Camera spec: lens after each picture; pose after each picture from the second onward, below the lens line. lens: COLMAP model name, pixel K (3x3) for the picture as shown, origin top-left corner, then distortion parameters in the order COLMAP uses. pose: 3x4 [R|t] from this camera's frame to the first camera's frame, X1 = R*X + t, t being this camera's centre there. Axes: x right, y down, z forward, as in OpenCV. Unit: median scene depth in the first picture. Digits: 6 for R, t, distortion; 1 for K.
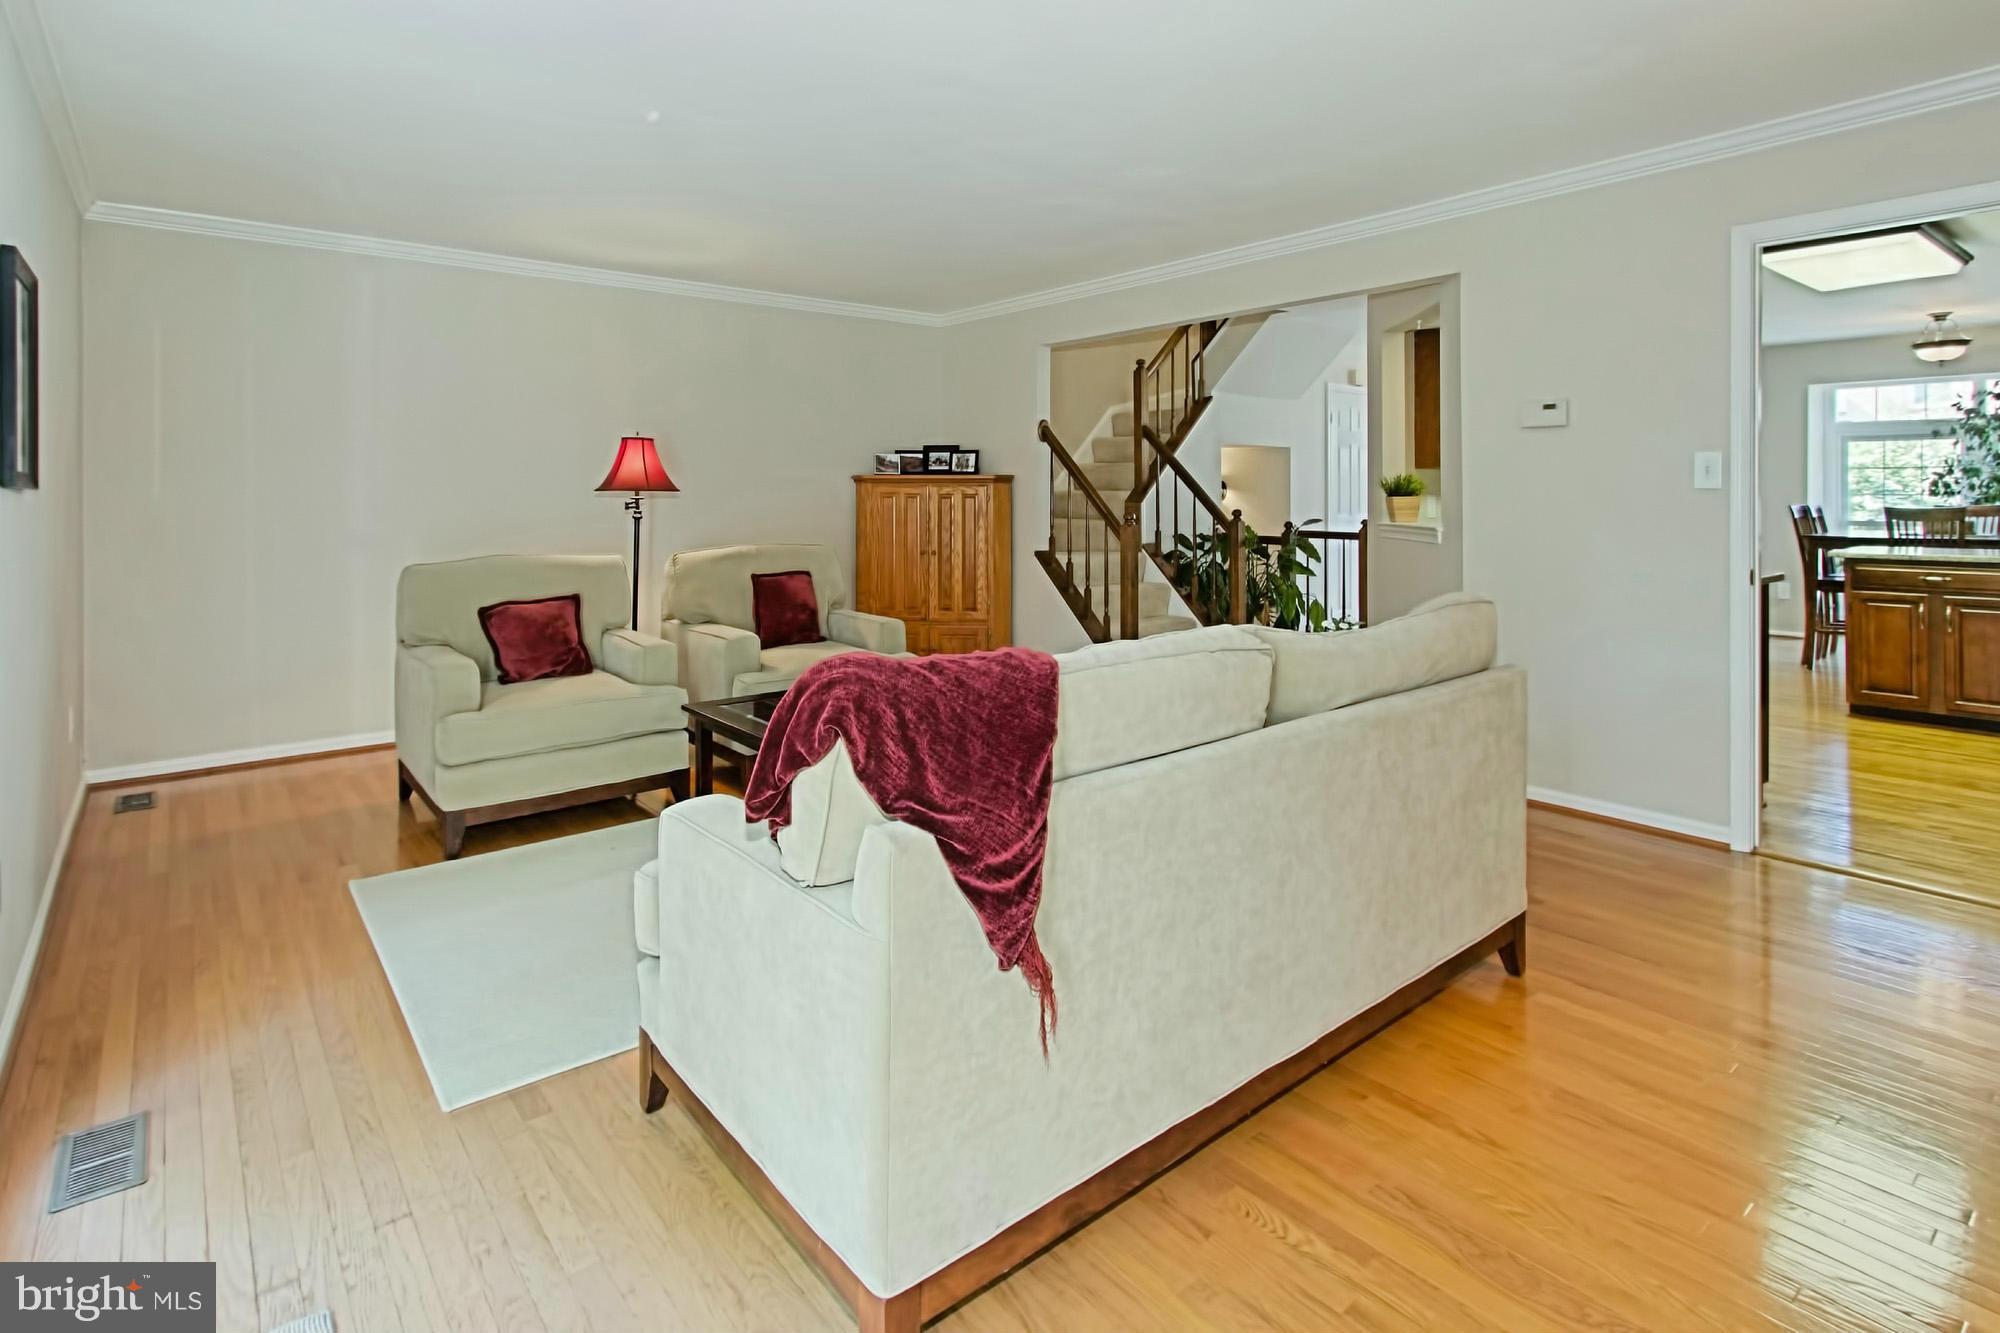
lens RADIAL K [[995.4, 0, 936.7], [0, 995.4, 504.0], [0, 0, 1]] dist [-0.002293, -0.001054]
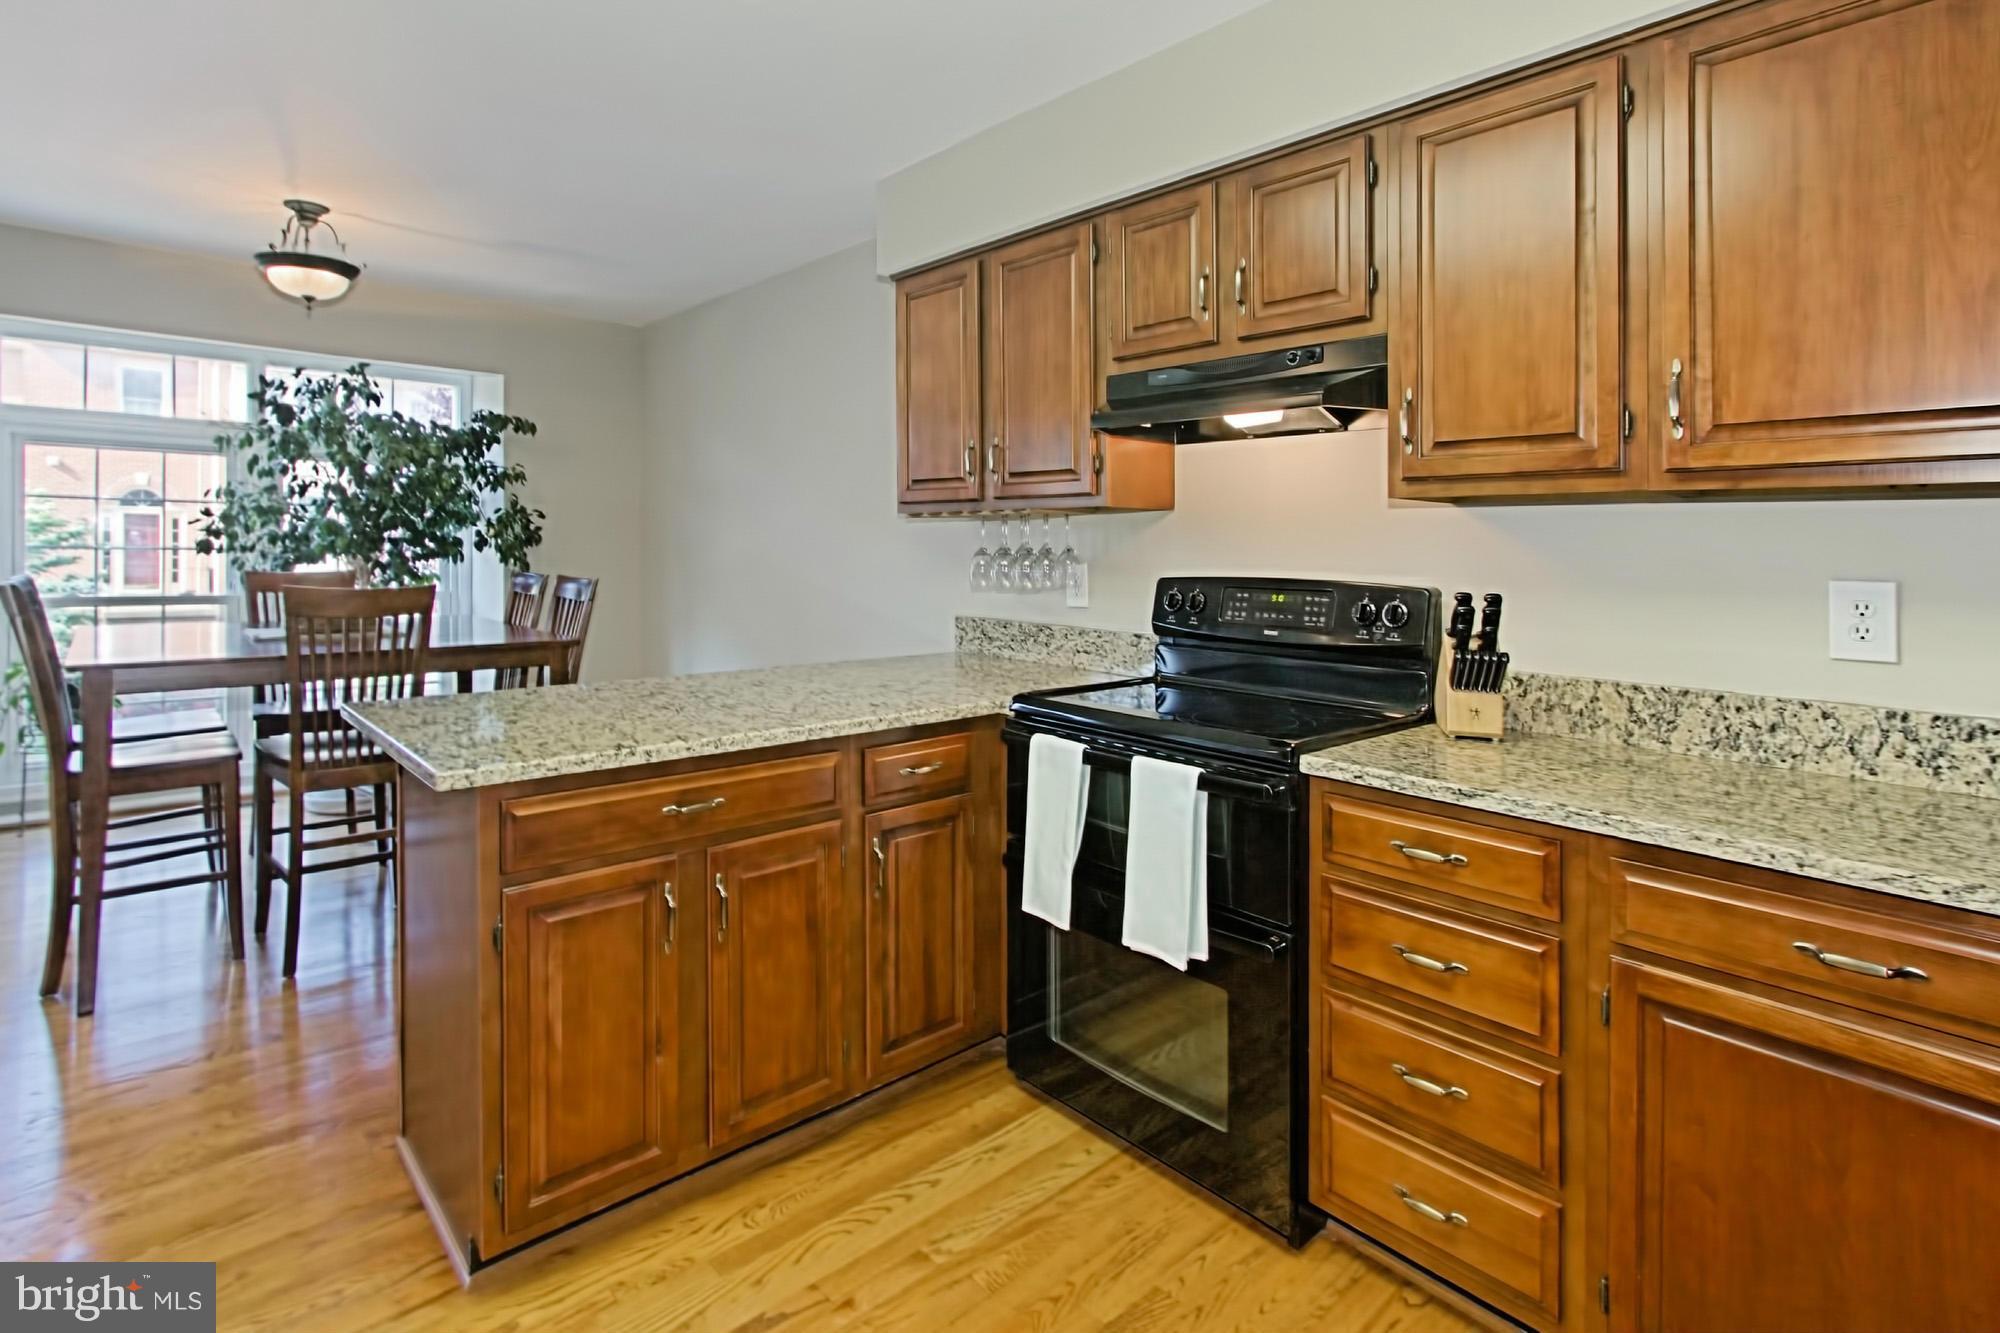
lens RADIAL K [[973.7, 0, 1008.9], [0, 973.7, 532.1], [0, 0, 1]] dist [0.004128, 0.000217]
pose [[-0.082079, 0.018282, 0.996458, 0.453985], [-0.003475, 0.999820, -0.018630, -0.012270], [-0.996620, -0.004992, -0.082001, 0.645430]]
